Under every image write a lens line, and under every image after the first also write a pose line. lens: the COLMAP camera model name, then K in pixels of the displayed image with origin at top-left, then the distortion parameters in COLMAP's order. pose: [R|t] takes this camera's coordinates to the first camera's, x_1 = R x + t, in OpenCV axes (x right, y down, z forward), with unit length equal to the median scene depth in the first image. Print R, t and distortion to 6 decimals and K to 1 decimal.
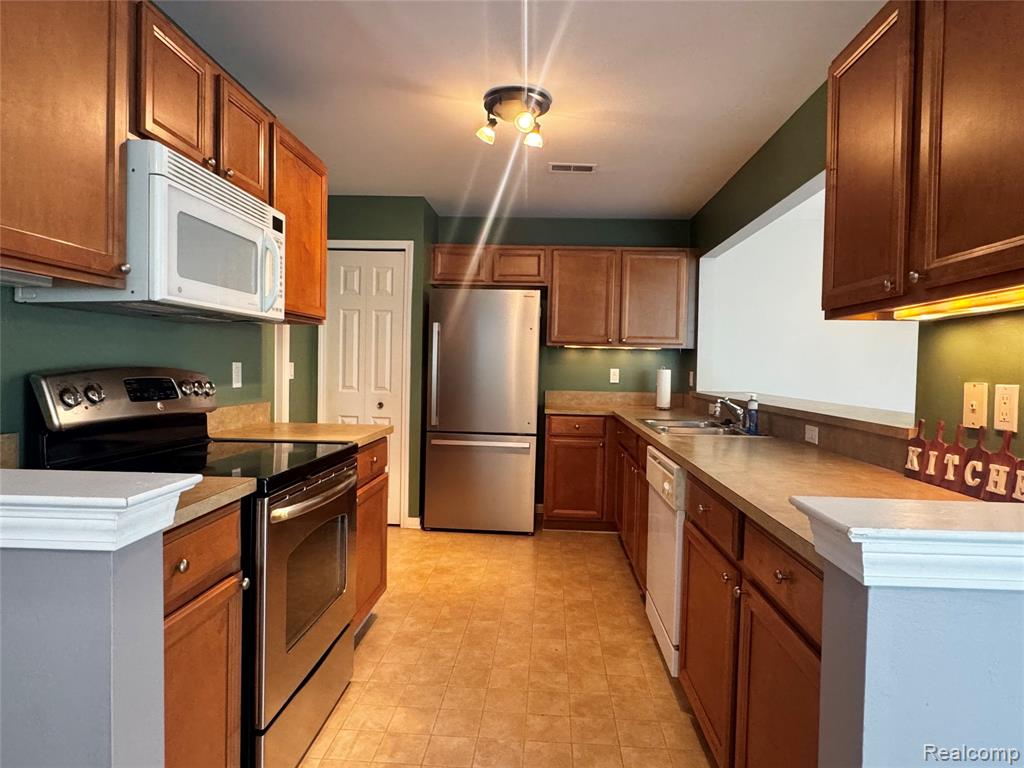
lens RADIAL K [[618.3, 0, 512.0], [0, 618.3, 384.0], [0, 0, 1]] dist [0.000253, 0.000276]
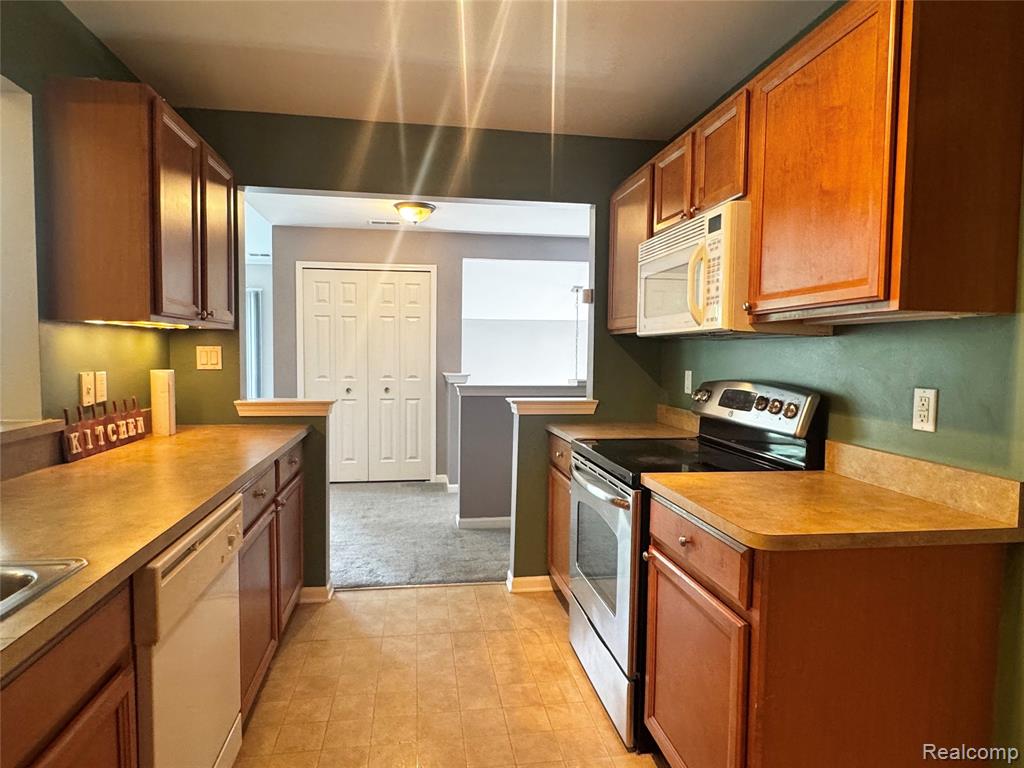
lens RADIAL K [[621.9, 0, 512.0], [0, 621.9, 384.0], [0, 0, 1]] dist [0.334024, 0.000143]
pose [[-0.974285, -0.021060, -0.224333, 0.130177], [-0.038327, 0.996603, 0.072897, -0.095741], [0.222035, 0.079620, -0.971782, 2.044999]]
